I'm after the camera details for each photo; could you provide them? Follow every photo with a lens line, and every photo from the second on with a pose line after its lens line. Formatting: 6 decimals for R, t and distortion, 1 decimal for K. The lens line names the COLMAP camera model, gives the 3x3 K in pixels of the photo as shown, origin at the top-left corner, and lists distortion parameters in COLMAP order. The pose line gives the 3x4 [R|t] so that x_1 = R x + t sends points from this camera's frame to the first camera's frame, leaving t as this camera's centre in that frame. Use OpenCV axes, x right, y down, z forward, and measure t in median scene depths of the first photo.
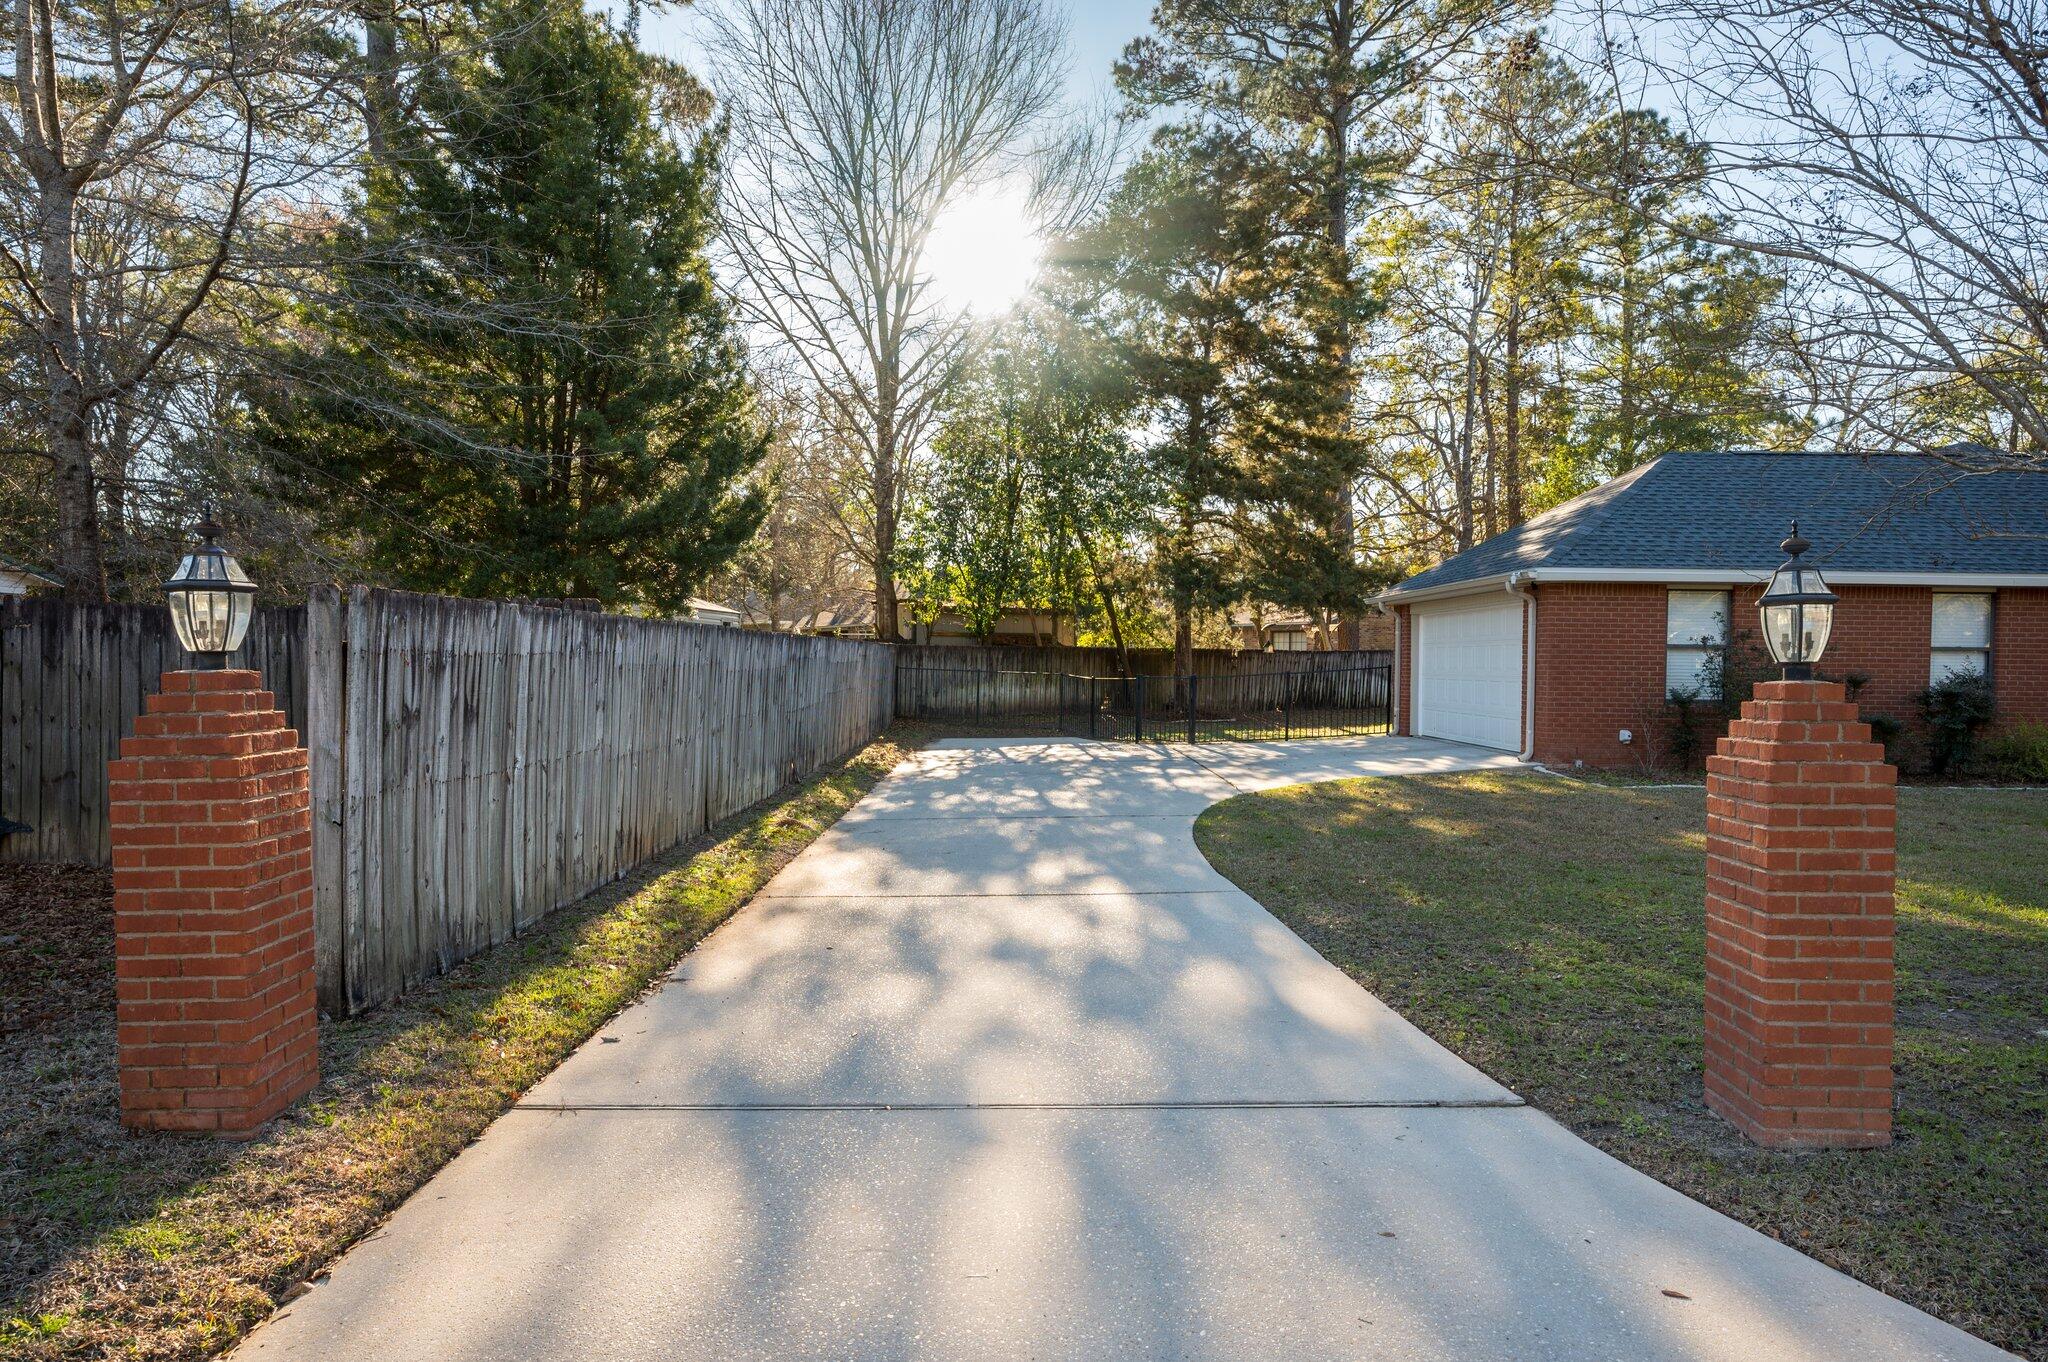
lens RADIAL K [[1194.3, 0, 1023.9], [0, 1194.3, 673.9], [0, 0, 1]] dist [-0.001653, -0.000596]
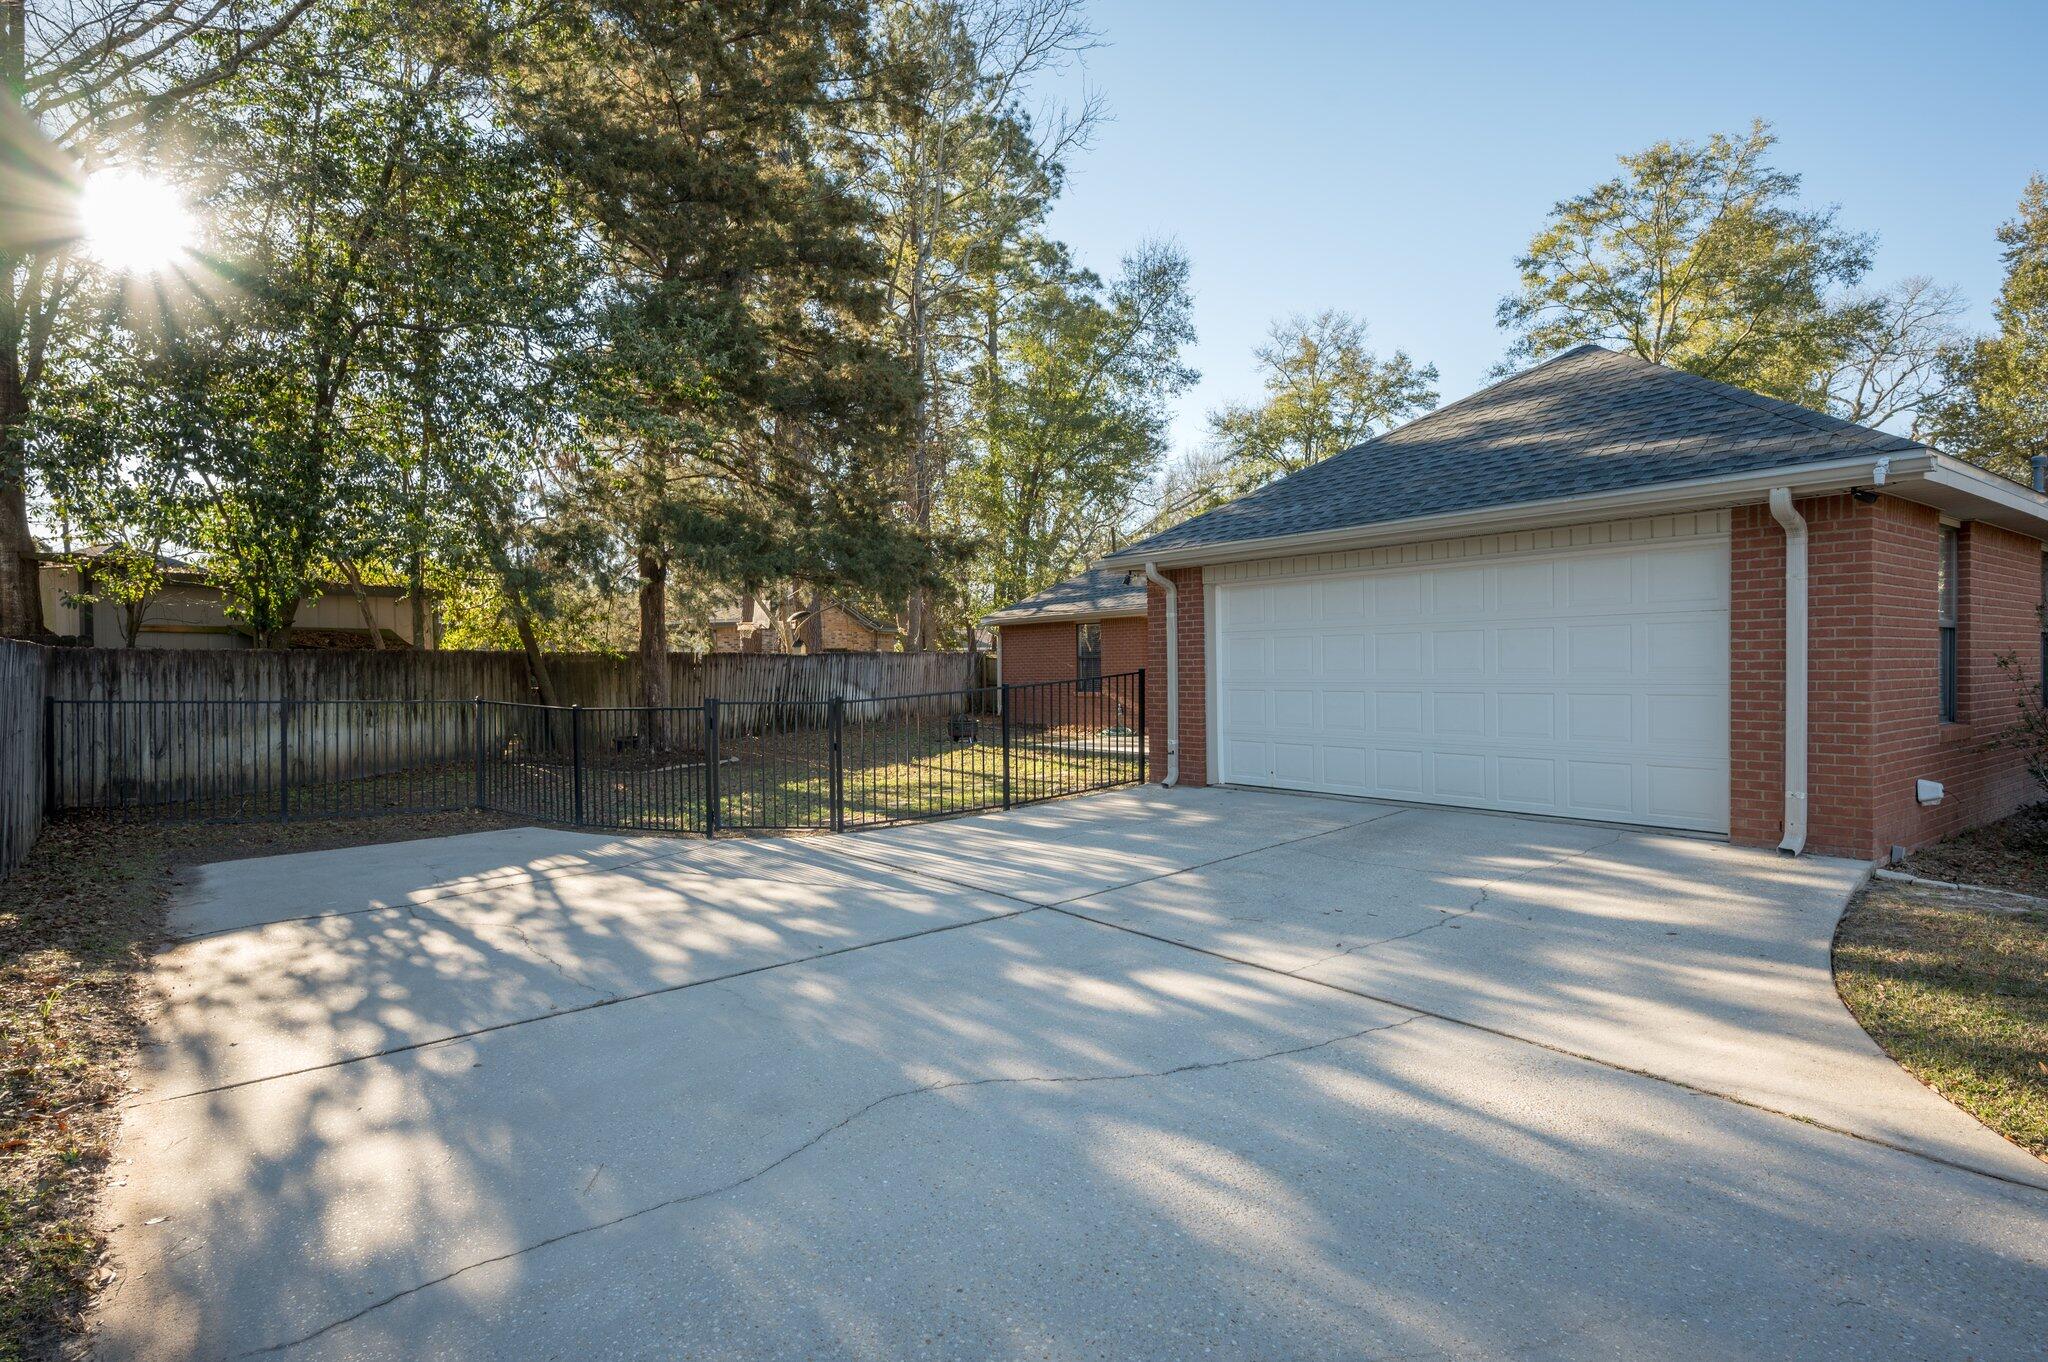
lens RADIAL K [[1049.5, 0, 1025.7], [0, 1049.5, 679.6], [0, 0, 1]] dist [0.003416, 0.000555]
pose [[0.790154, -0.027760, 0.612279, -0.055186], [0.027652, 0.999571, 0.009634, -0.006235], [-0.612284, 0.009319, 0.790583, 0.453746]]
